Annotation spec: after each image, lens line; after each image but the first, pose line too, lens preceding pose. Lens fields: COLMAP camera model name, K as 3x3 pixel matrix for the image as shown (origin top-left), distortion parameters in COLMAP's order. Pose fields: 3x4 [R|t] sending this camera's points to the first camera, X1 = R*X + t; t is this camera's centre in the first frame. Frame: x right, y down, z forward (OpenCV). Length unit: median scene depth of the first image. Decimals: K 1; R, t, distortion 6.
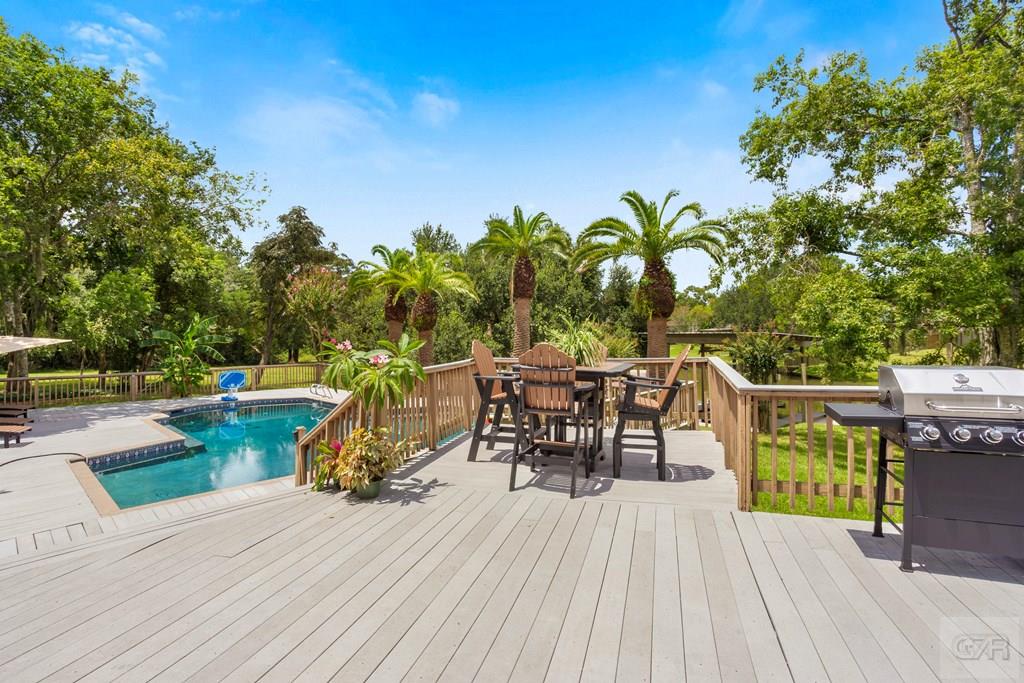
lens RADIAL K [[497.1, 0, 498.0], [0, 497.1, 325.1], [0, 0, 1]] dist [-0.028821, 0.021659]
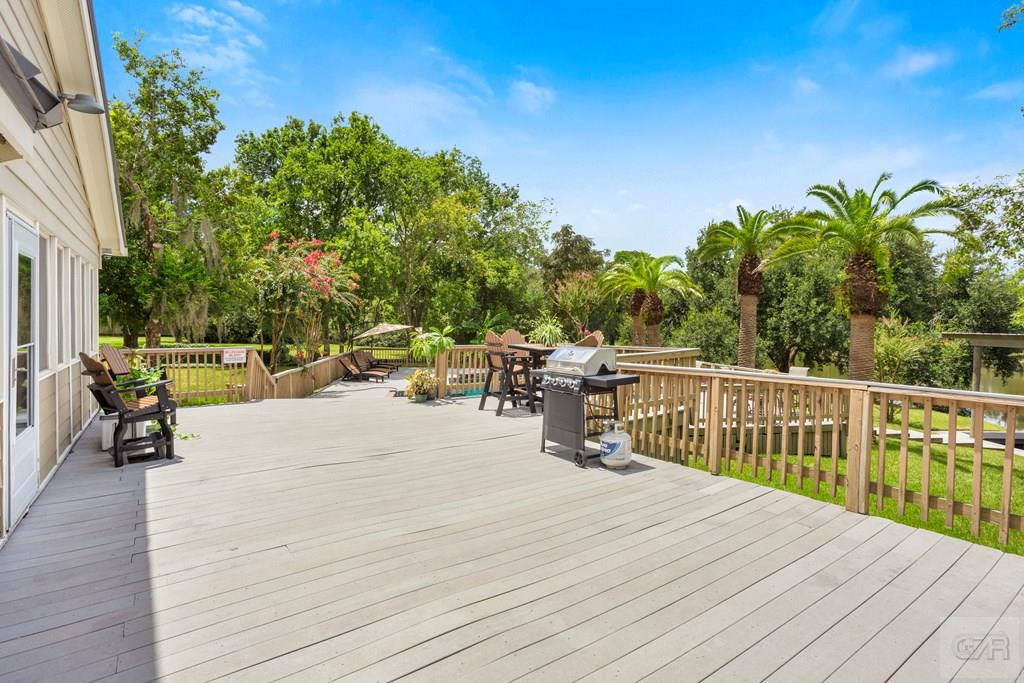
lens RADIAL K [[490.1, 0, 510.0], [0, 490.1, 322.7], [0, 0, 1]] dist [0.000151, -0.000040]
pose [[0.801251, 0.014707, -0.598147, 0.255721], [-0.010986, 0.999891, 0.009869, -0.001932], [0.598227, -0.001336, 0.801325, -0.091672]]
